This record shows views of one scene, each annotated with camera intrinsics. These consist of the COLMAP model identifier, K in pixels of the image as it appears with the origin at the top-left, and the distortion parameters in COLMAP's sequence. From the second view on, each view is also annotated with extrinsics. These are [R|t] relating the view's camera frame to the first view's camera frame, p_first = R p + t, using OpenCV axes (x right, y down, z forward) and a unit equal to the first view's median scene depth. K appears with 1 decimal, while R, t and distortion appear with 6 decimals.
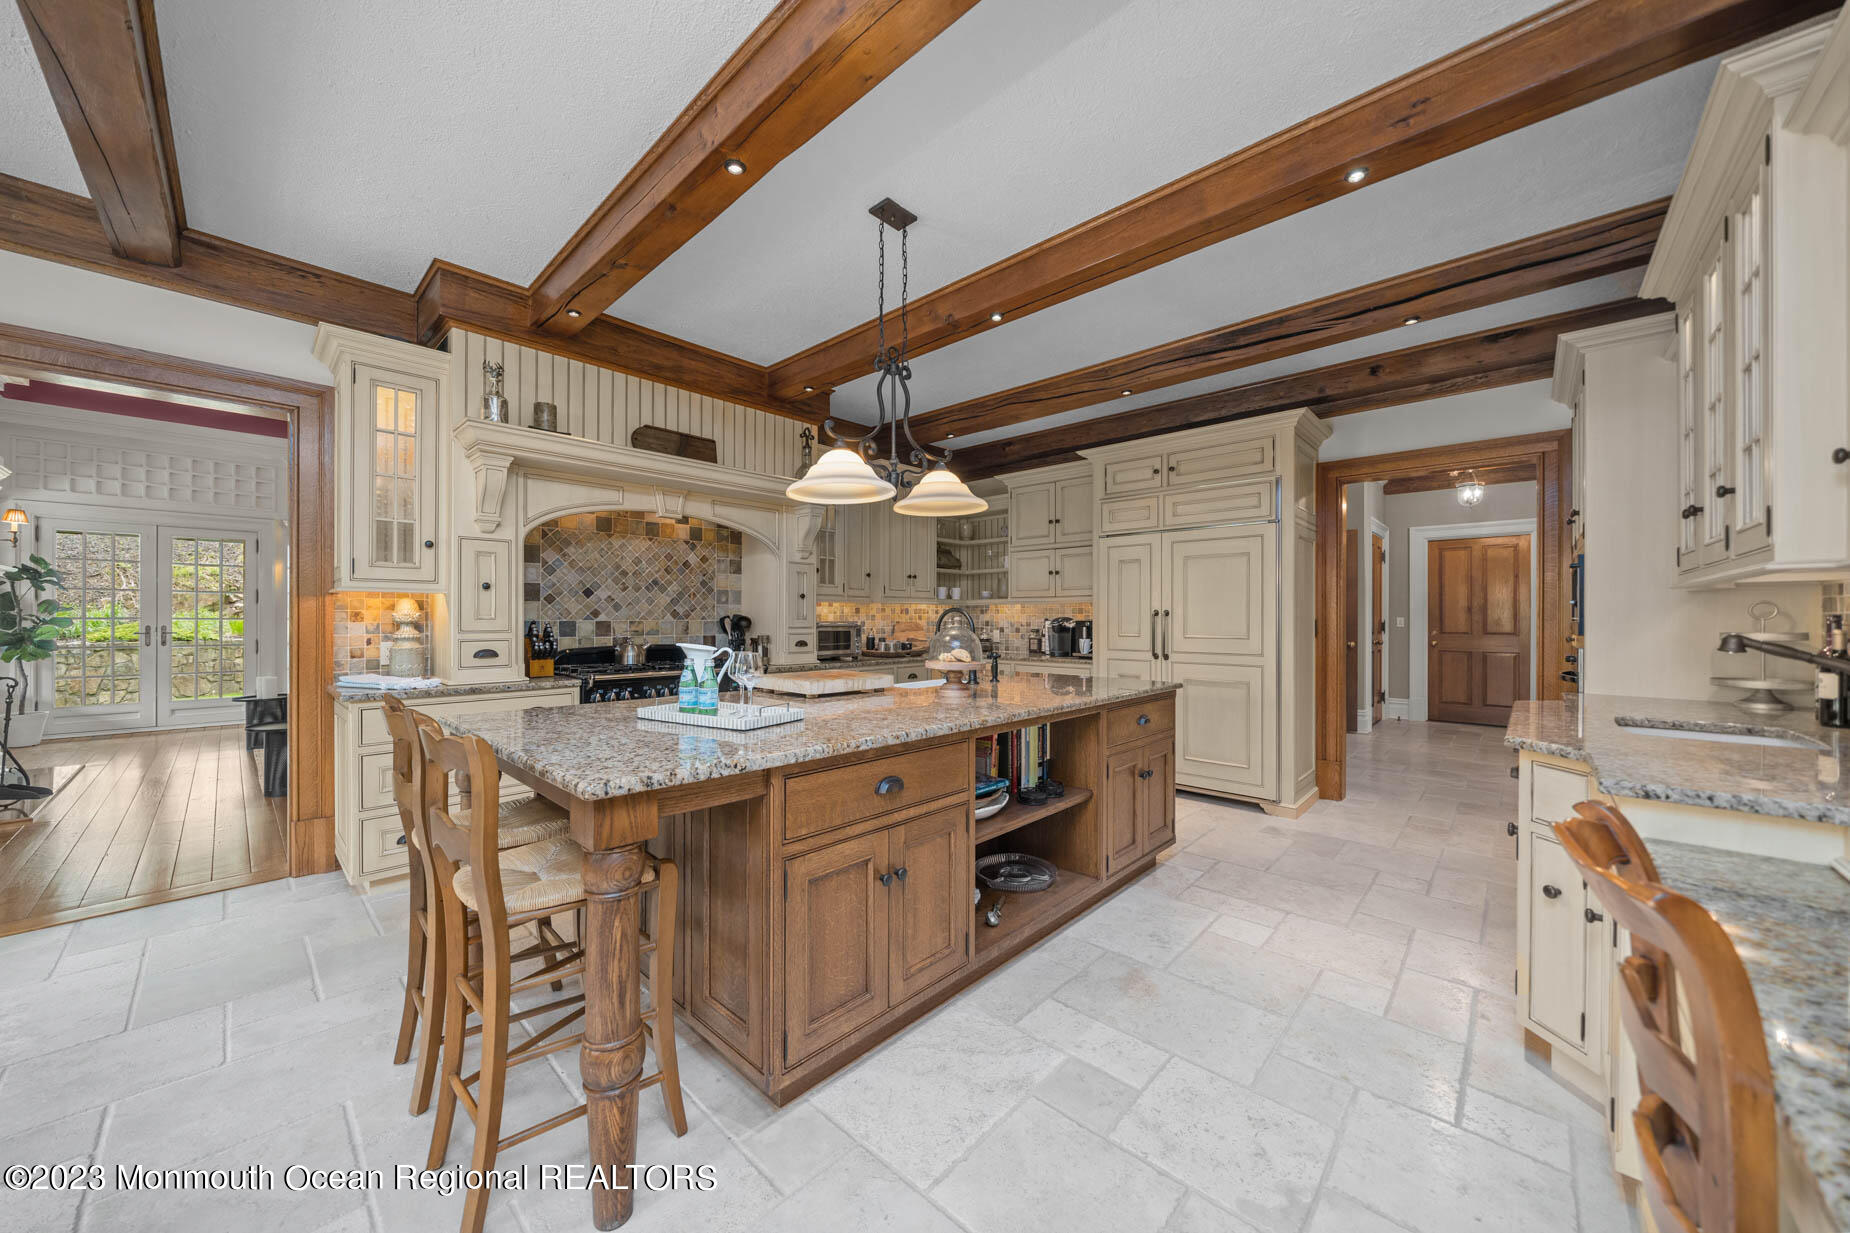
lens RADIAL K [[649.4, 0, 925.0], [0, 649.4, 616.5], [0, 0, 1]] dist [0.000496, 0.000038]
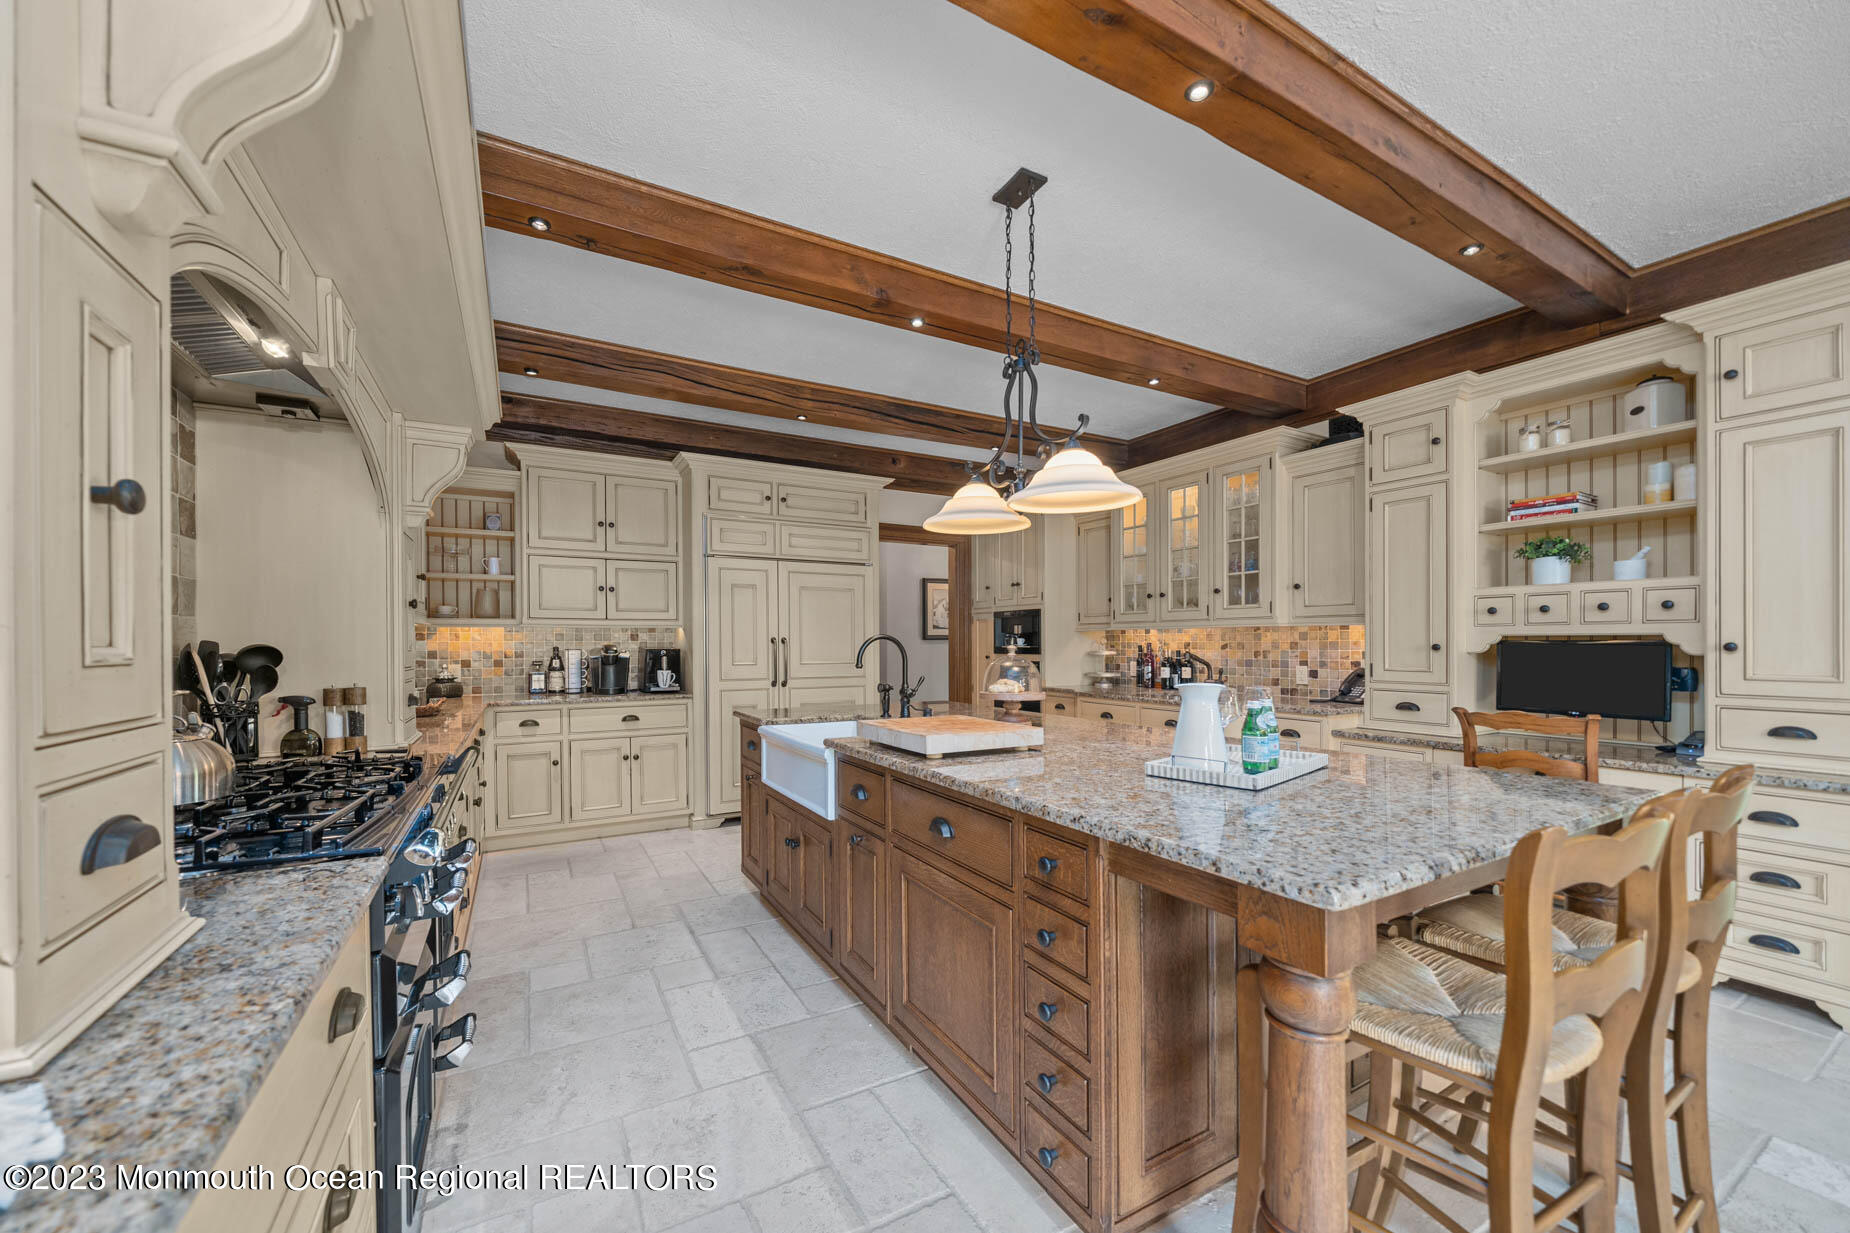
lens RADIAL K [[636.9, 0, 924.0], [0, 636.9, 629.3], [0, 0, 1]] dist [-0.000610, -0.000028]
pose [[0.337902, 0.018460, 0.941000, -0.490810], [0.000842, 0.999801, -0.019916, -0.002942], [-0.941181, 0.007522, 0.337819, 0.459257]]
